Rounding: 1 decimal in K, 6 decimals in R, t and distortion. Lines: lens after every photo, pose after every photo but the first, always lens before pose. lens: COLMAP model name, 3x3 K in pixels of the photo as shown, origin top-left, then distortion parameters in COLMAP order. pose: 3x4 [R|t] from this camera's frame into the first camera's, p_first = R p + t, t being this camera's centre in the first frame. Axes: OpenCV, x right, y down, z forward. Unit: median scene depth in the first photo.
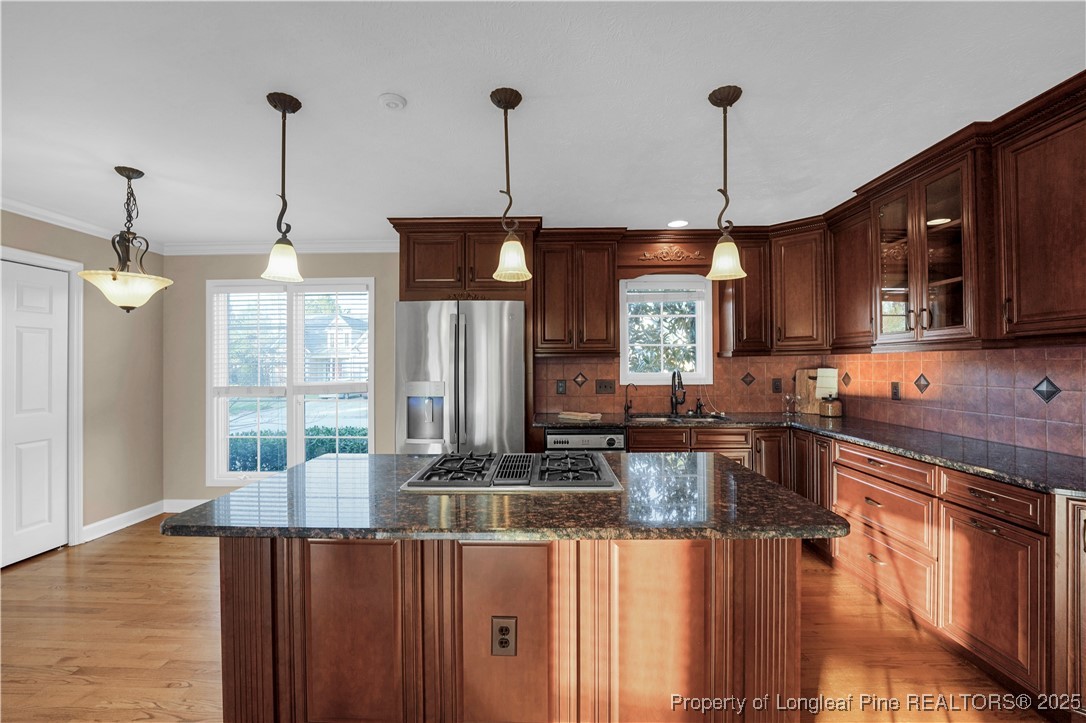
lens RADIAL K [[447.5, 0, 544.4], [0, 447.5, 362.1], [0, 0, 1]] dist [-0.020215, 0.000284]
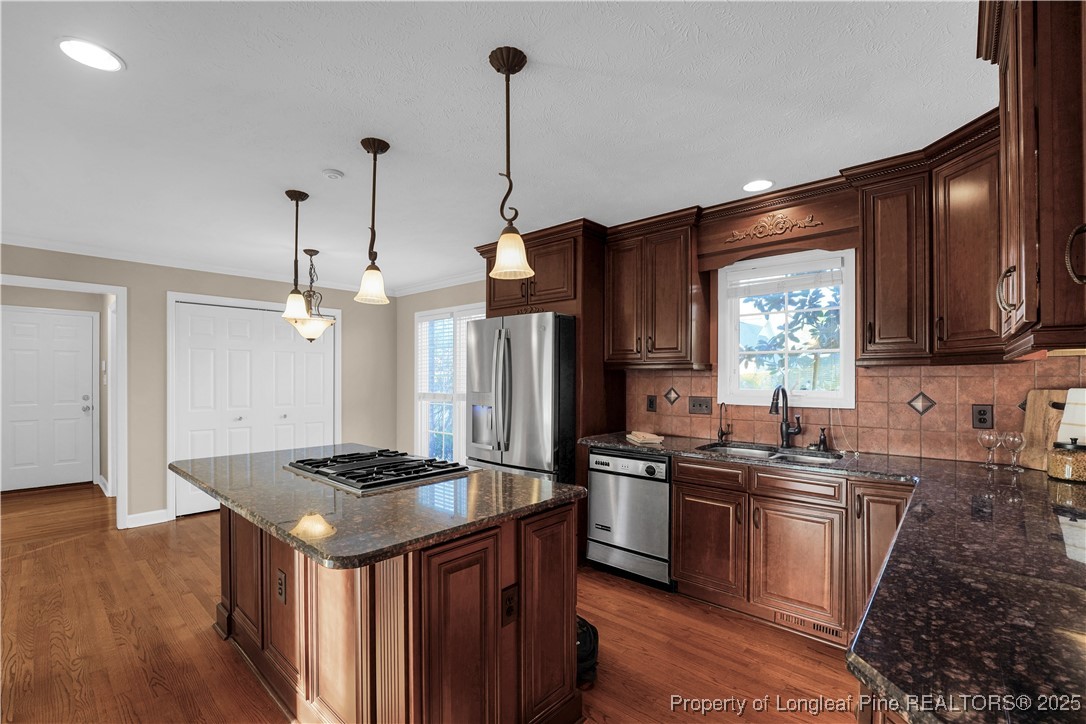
lens RADIAL K [[474.1, 0, 524.6], [0, 474.1, 376.4], [0, 0, 1]] dist [-0.004830, -0.000581]
pose [[0.757998, 0.004902, -0.652239, 0.537154], [0.000946, 0.999962, 0.008615, -0.005690], [0.652256, -0.007148, 0.757965, 0.167995]]
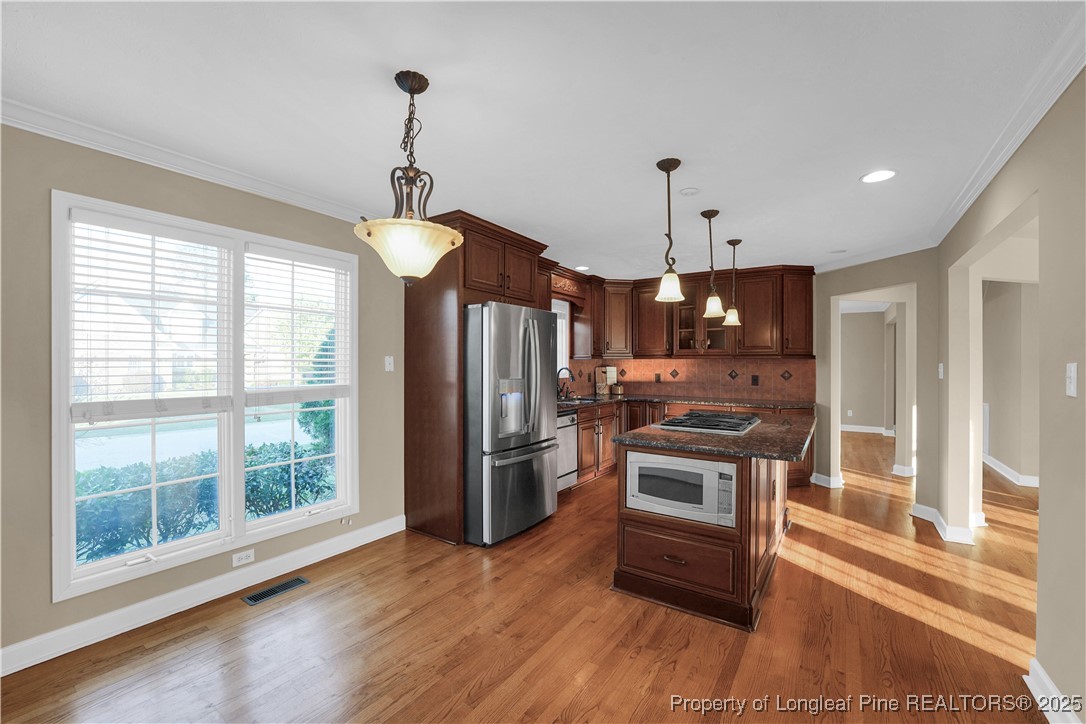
lens RADIAL K [[454.5, 0, 525.5], [0, 454.5, 363.0], [0, 0, 1]] dist [-0.020016, -0.000178]
pose [[0.548739, 0.006096, 0.835972, -1.085003], [-0.010547, 0.999944, -0.000368, 0.004549], [-0.835927, -0.008615, 0.548773, 0.344362]]
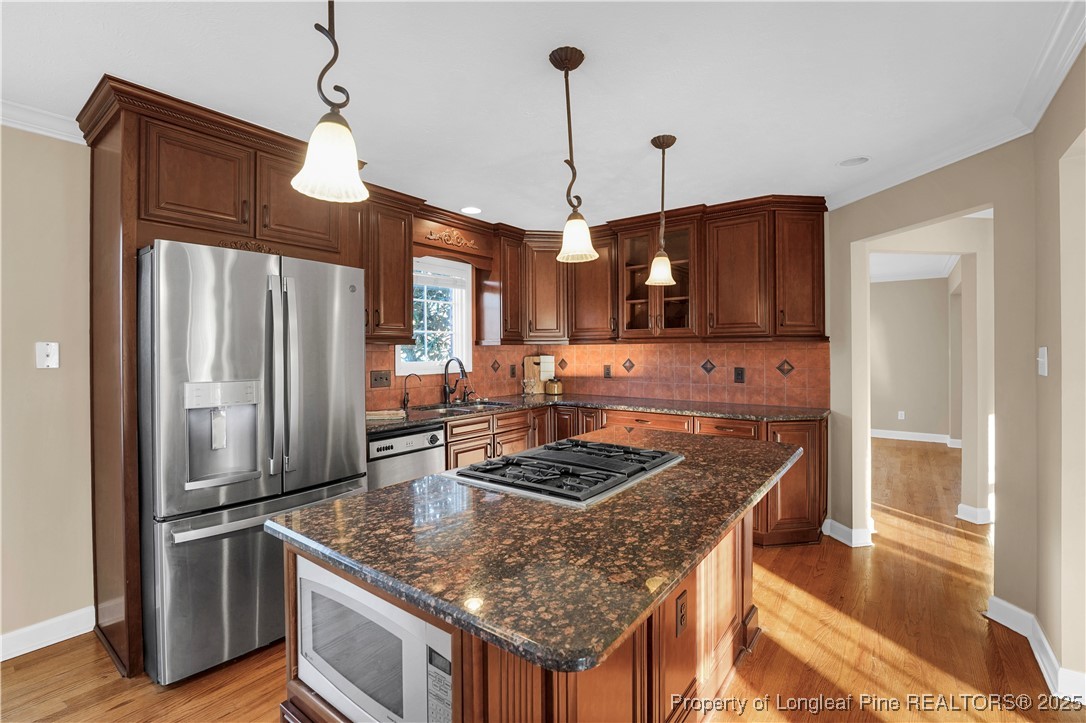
lens RADIAL K [[485.1, 0, 530.9], [0, 485.1, 351.3], [0, 0, 1]] dist [-0.018416, 0.000612]
pose [[0.592716, 0.000860, 0.805411, -0.504807], [-0.002864, 0.999995, 0.001041, 0.001101], [-0.805406, -0.002924, 0.592716, 0.263793]]
